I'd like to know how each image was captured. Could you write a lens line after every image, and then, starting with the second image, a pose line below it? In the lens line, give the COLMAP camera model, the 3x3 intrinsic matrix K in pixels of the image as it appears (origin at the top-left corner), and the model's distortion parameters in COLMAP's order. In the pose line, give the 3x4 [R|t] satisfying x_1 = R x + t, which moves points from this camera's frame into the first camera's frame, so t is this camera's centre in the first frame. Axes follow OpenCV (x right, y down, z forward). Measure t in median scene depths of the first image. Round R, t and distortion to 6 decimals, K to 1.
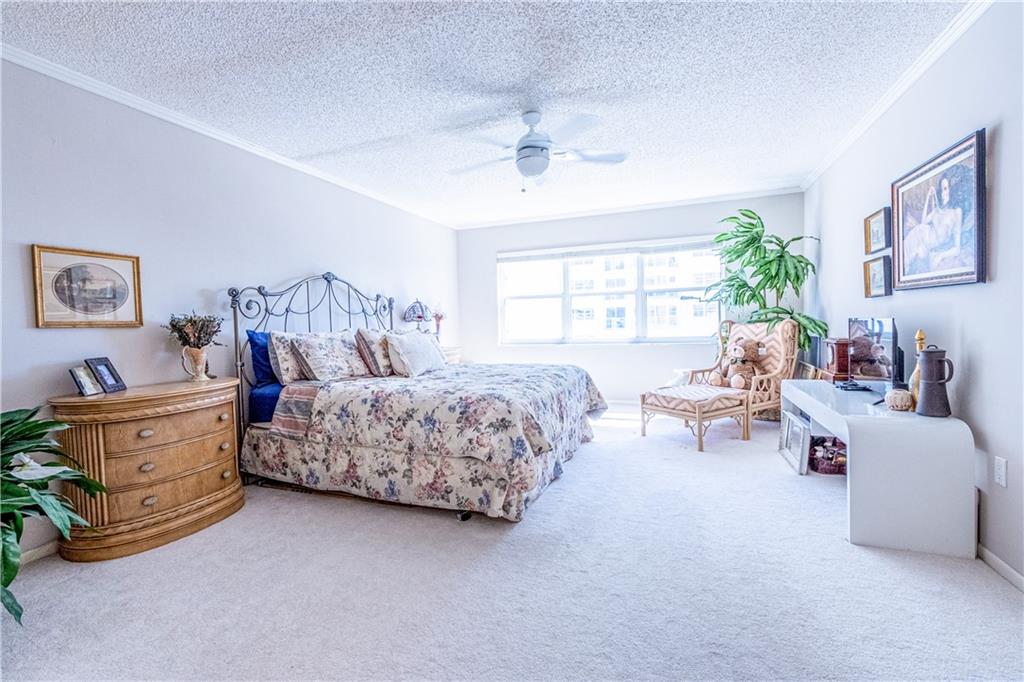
lens RADIAL K [[478.1, 0, 489.4], [0, 478.1, 337.6], [0, 0, 1]] dist [0.005546, -0.000744]
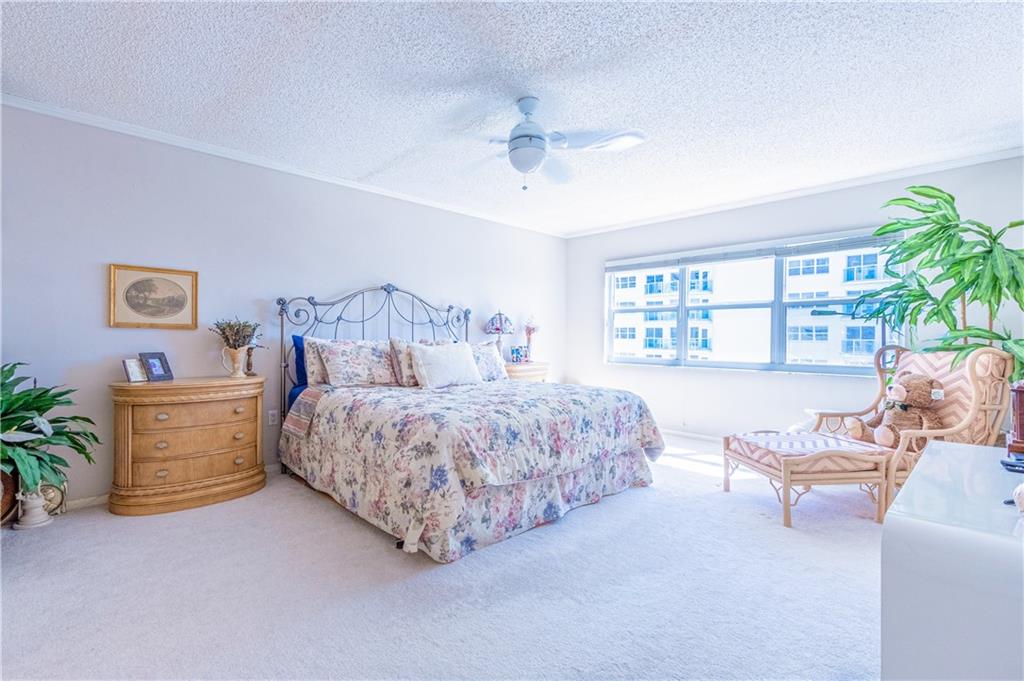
lens RADIAL K [[473.6, 0, 487.9], [0, 473.6, 336.9], [0, 0, 1]] dist [0.003749, -0.000090]
pose [[0.905952, 0.034355, -0.421985, 0.439542], [-0.047085, 0.998695, -0.019780, -0.013444], [0.420755, 0.037789, 0.906387, 0.212881]]
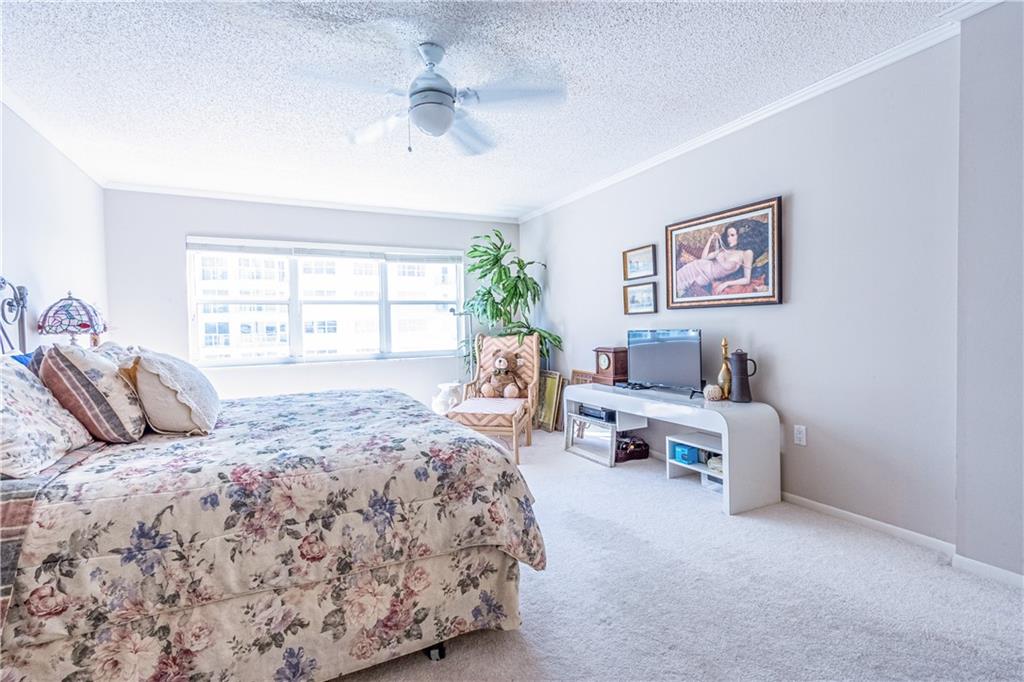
lens RADIAL K [[472.8, 0, 494.9], [0, 472.8, 337.3], [0, 0, 1]] dist [0.009438, -0.000274]
pose [[0.674192, -0.001066, 0.738556, -0.417954], [0.028486, 0.999292, -0.024561, -0.004098], [-0.738007, 0.037597, 0.673745, 0.493834]]
